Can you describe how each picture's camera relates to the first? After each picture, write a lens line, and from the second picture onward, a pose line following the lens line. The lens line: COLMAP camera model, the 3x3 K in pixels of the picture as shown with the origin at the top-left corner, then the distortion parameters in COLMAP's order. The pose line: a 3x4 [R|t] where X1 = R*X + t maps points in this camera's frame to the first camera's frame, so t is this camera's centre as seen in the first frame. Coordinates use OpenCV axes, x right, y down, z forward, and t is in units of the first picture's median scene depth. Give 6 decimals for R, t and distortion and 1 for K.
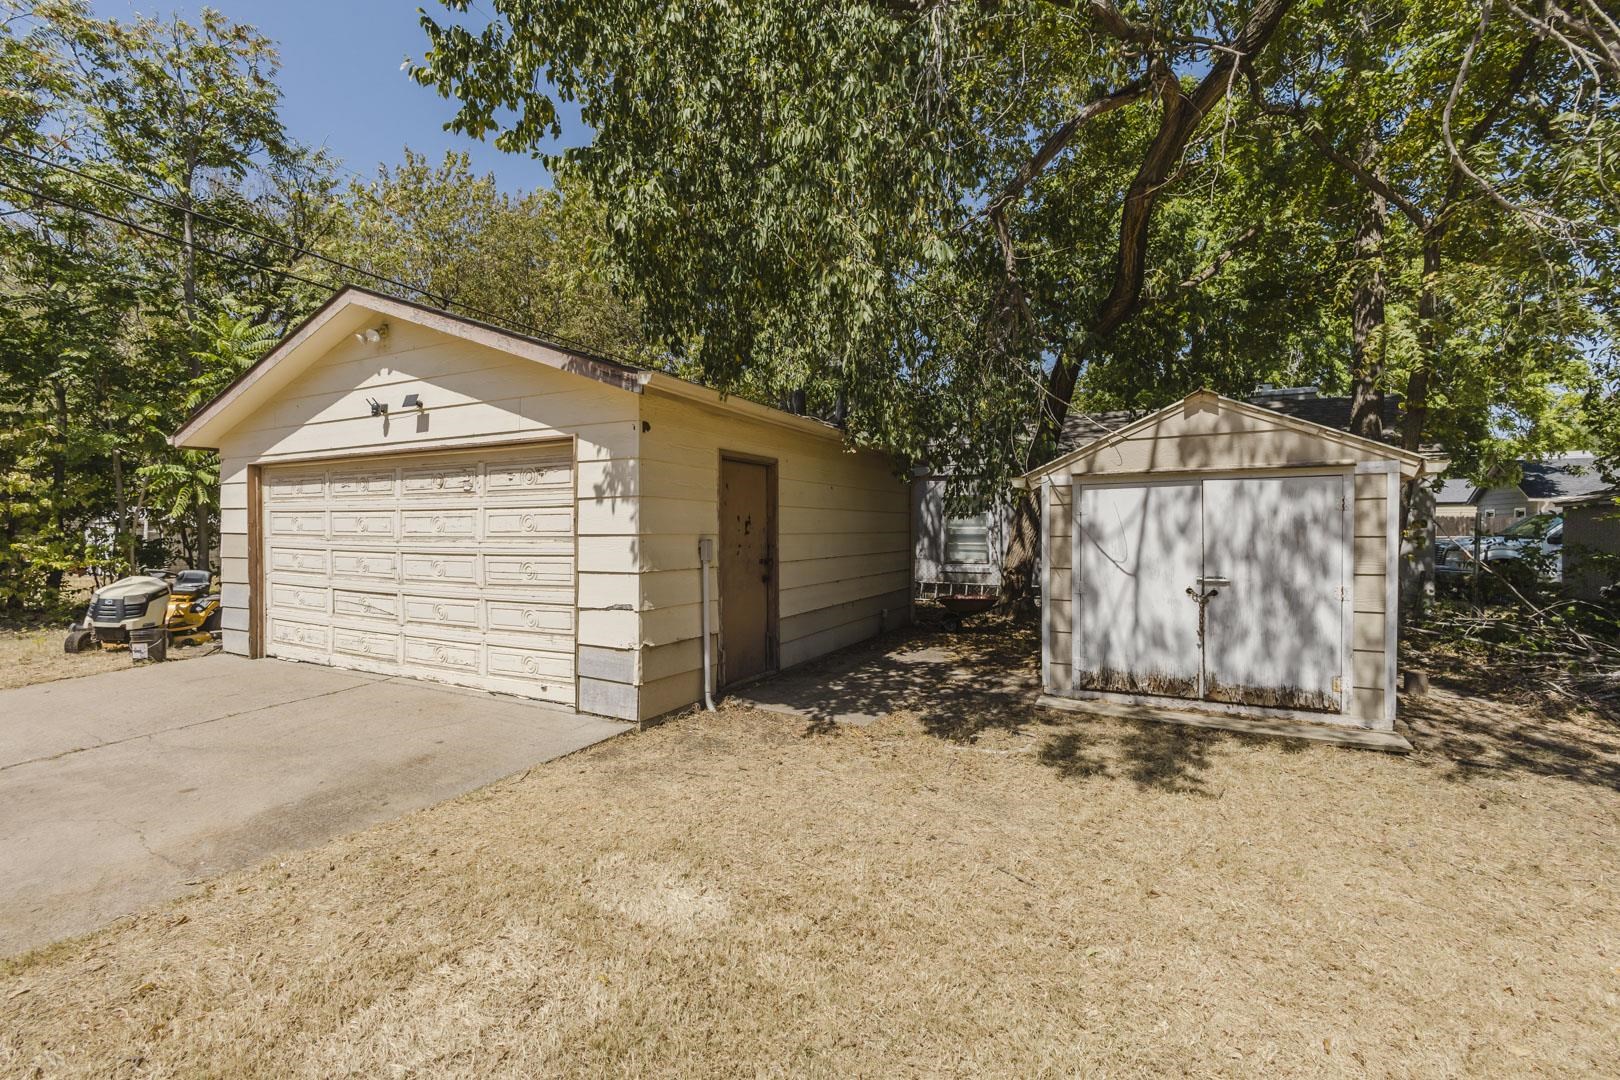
lens RADIAL K [[696.7, 0, 816.3], [0, 696.7, 555.3], [0, 0, 1]] dist [-0.008677, 0.000164]
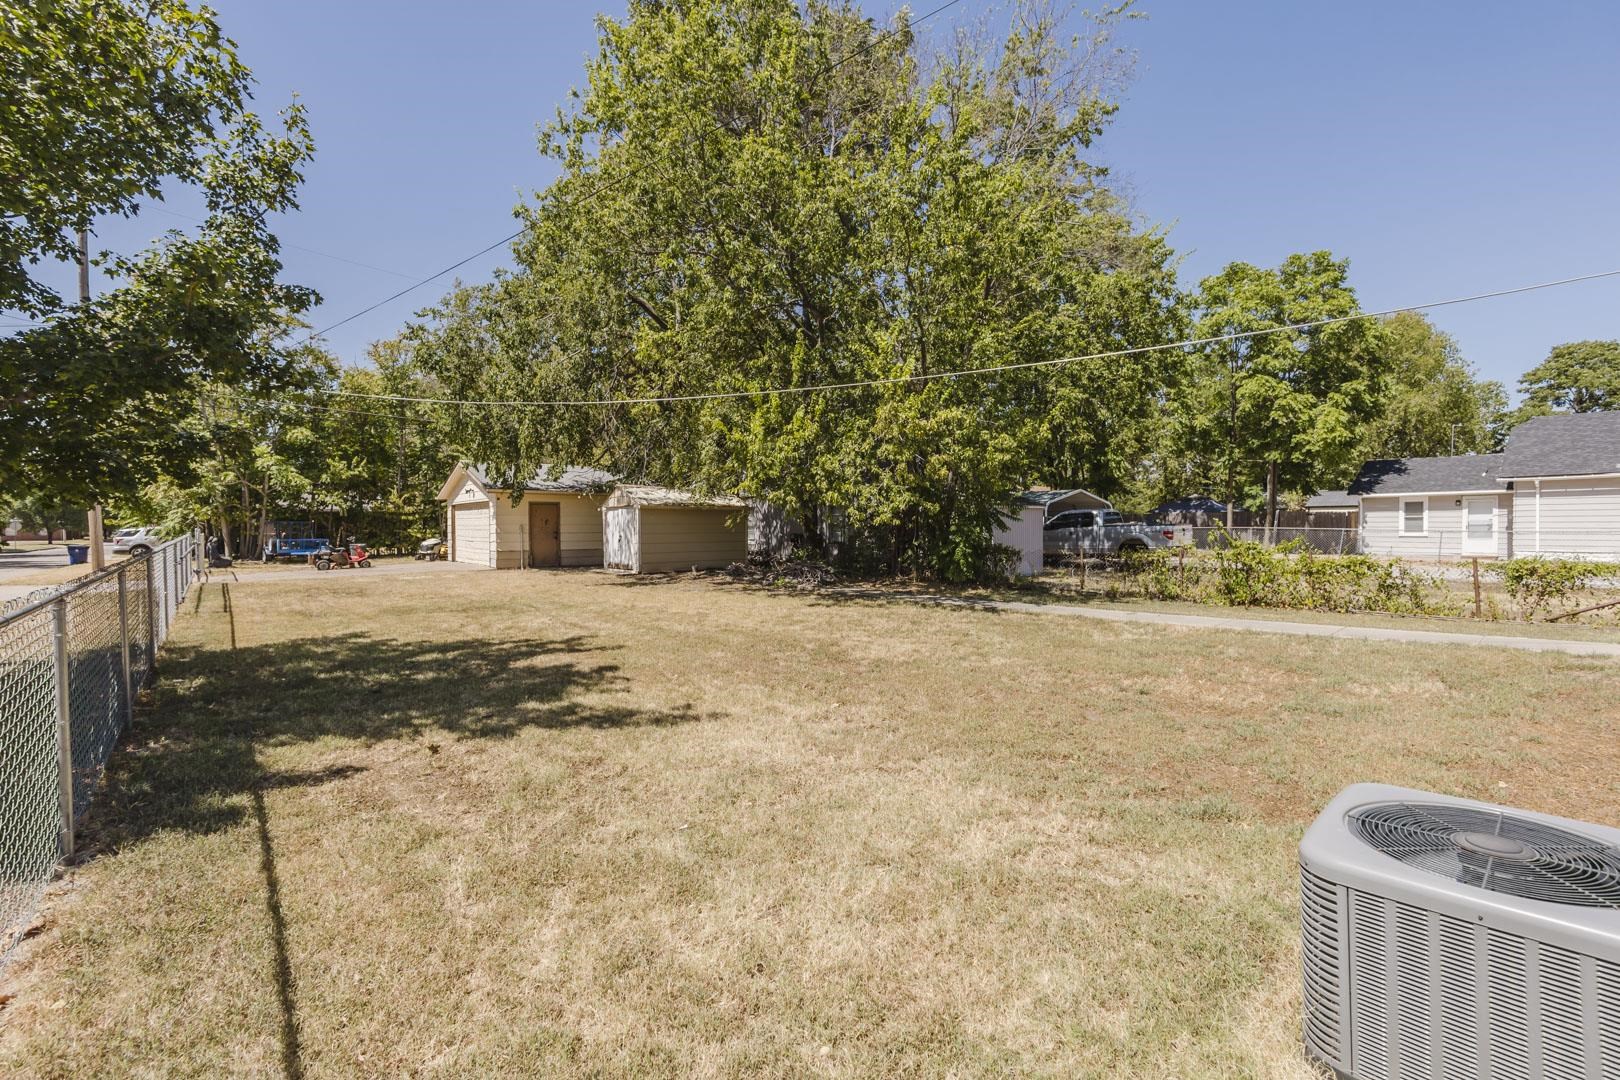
lens RADIAL K [[696.7, 0, 804.3], [0, 696.7, 546.4], [0, 0, 1]] dist [-0.008677, 0.000164]
pose [[0.916553, 0.008506, -0.399823, 2.893498], [-0.014471, 0.999824, -0.011902, 0.118888], [0.399652, 0.016694, 0.916515, -1.958789]]
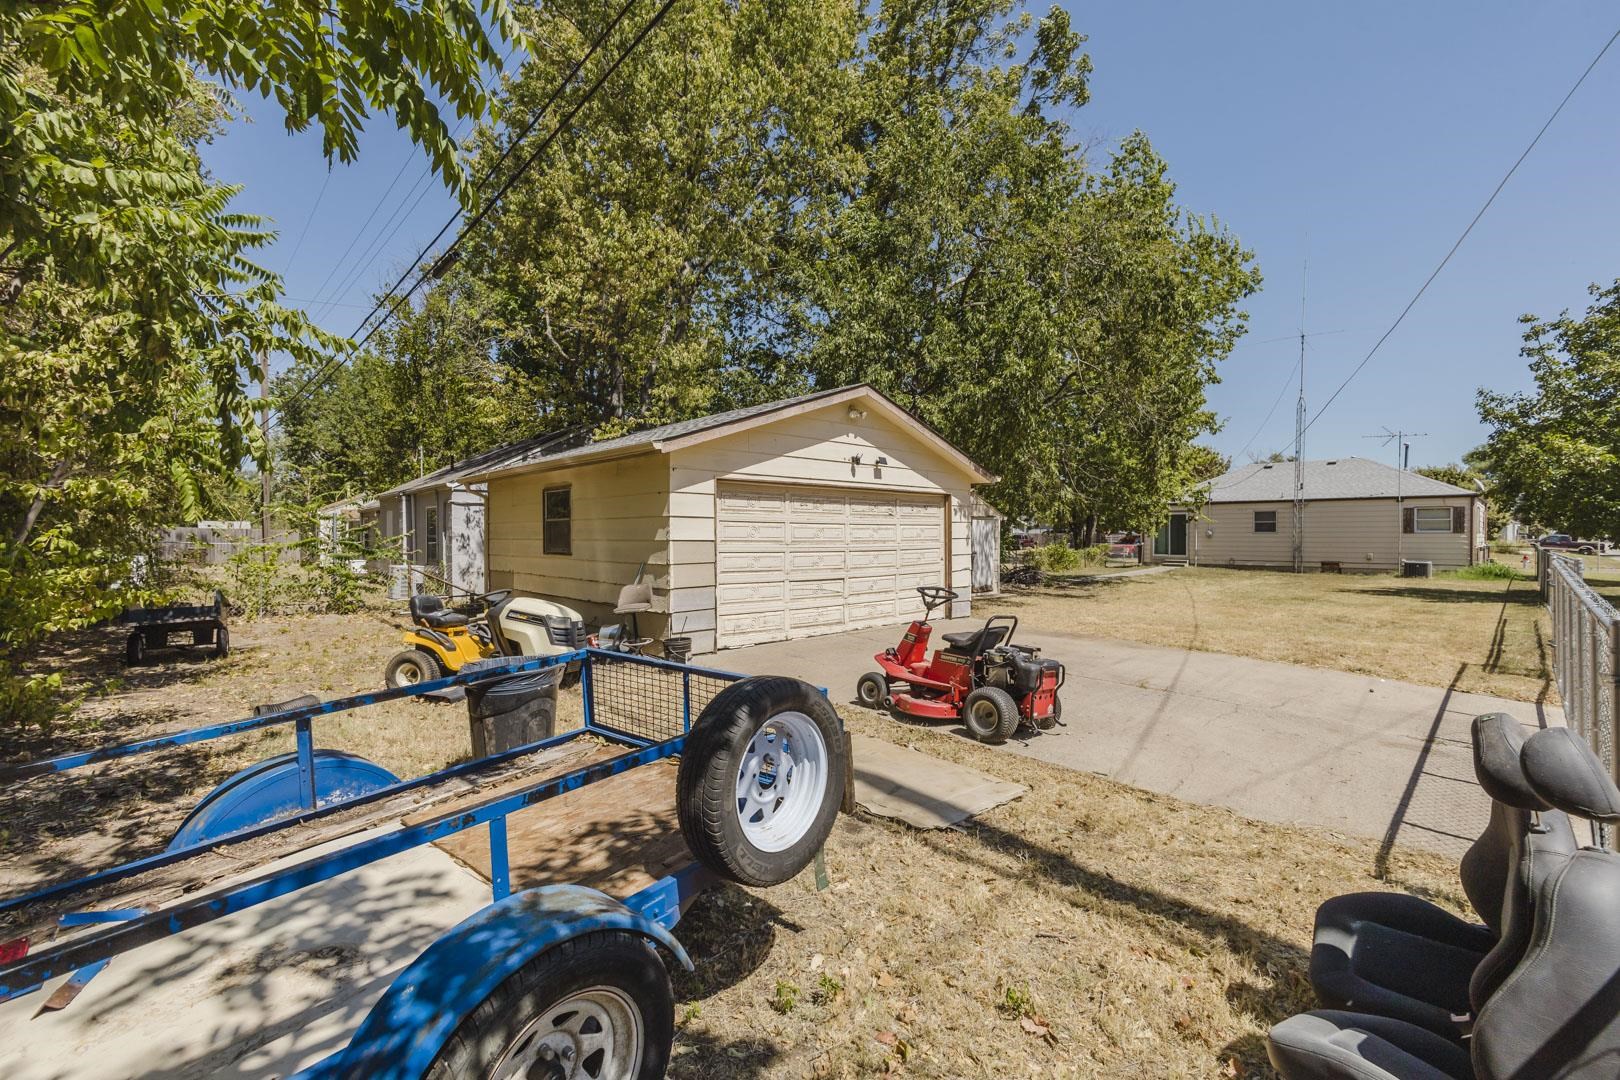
lens RADIAL K [[679.2, 0, 822.3], [0, 679.2, 538.3], [0, 0, 1]] dist [-0.002776, -0.000043]
pose [[0.326225, -0.007517, 0.945262, -2.361732], [0.029509, 0.999562, -0.002235, -0.035258], [-0.944831, 0.028623, 0.326304, 0.638656]]
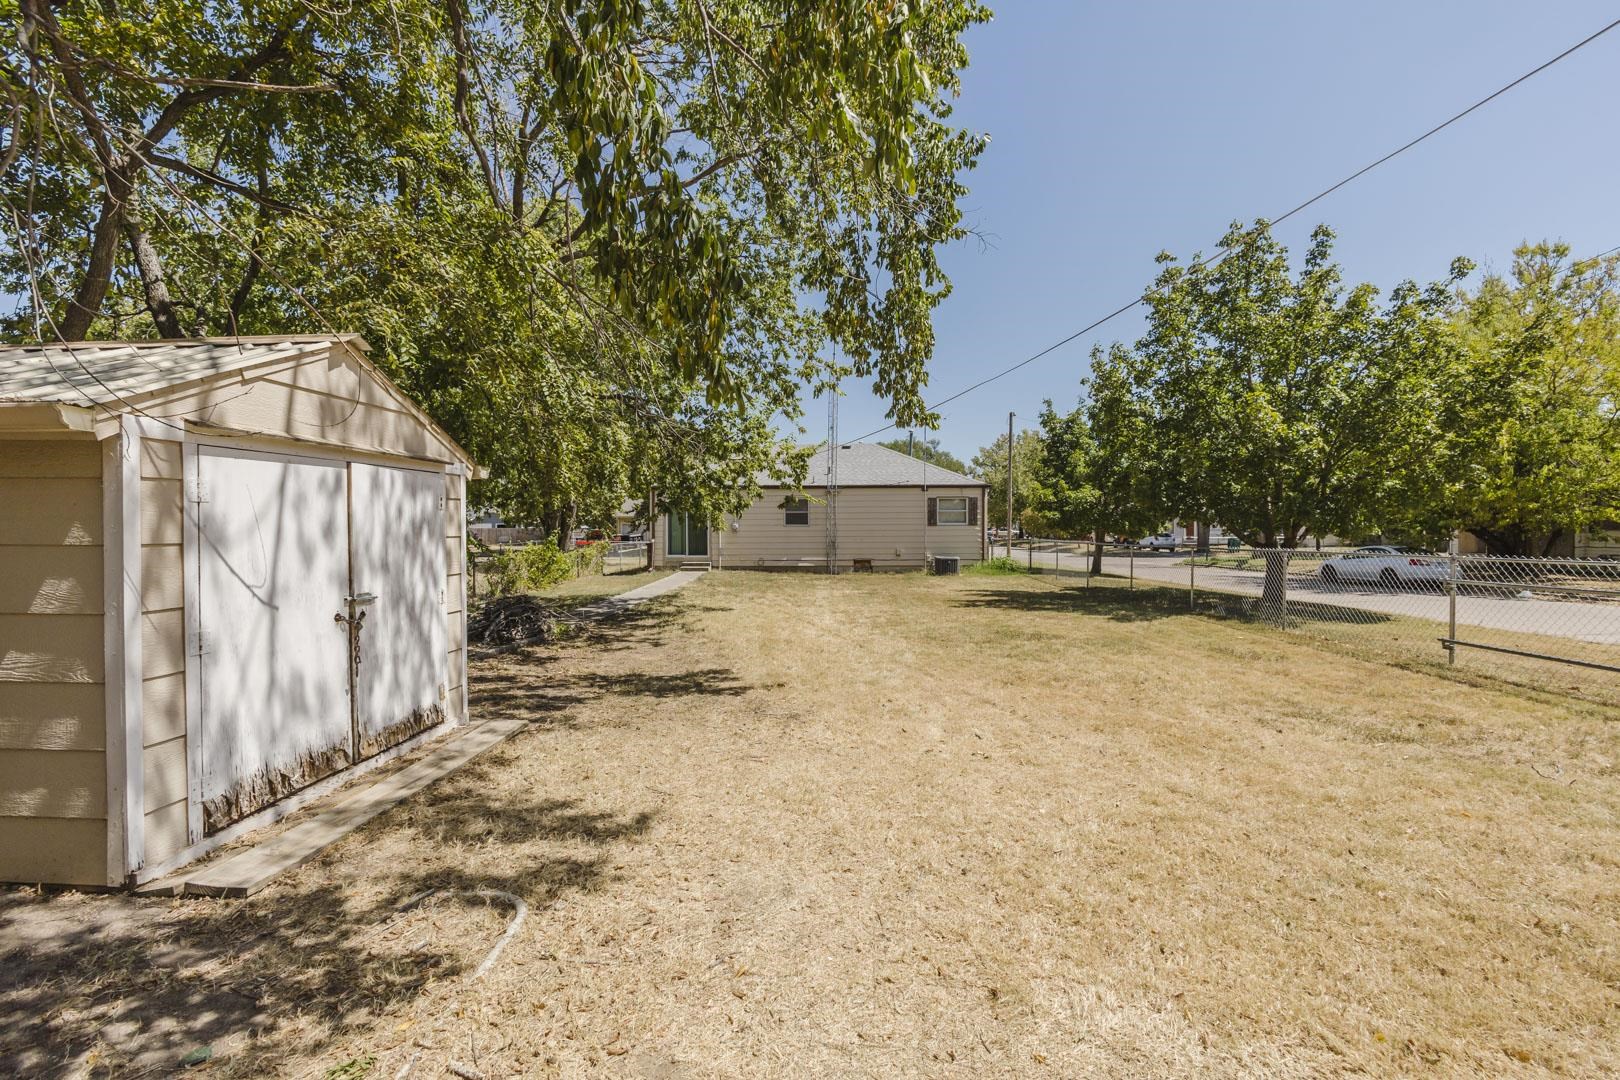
lens RADIAL K [[696.7, 0, 798.7], [0, 696.7, 531.5], [0, 0, 1]] dist [-0.008677, 0.000164]
pose [[-0.397716, -0.005553, 0.917492, -0.281036], [0.030367, 0.999354, 0.019212, -0.034640], [-0.917006, 0.035502, -0.397290, 0.836499]]
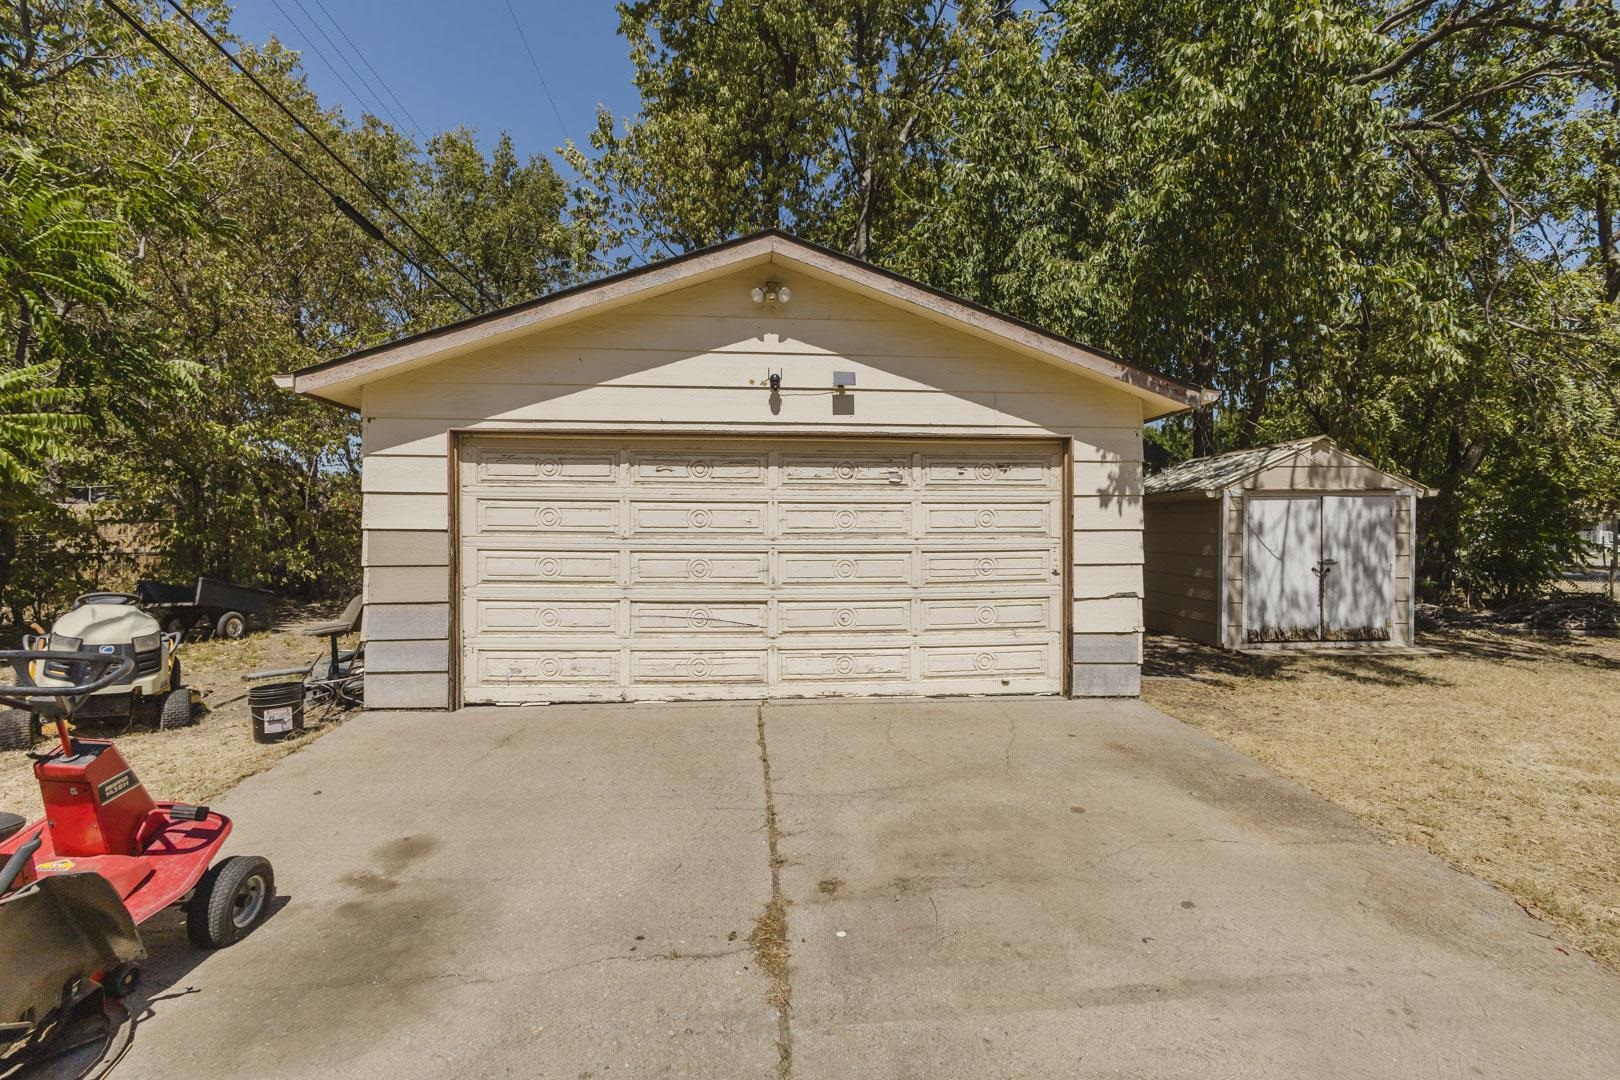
lens RADIAL K [[696.7, 0, 830.8], [0, 696.7, 551.9], [0, 0, 1]] dist [-0.008677, 0.000164]
pose [[0.846511, -0.013546, 0.532199, -1.142722], [0.019162, 0.999804, -0.005031, 0.002054], [-0.532027, 0.014457, 0.846604, 0.277931]]
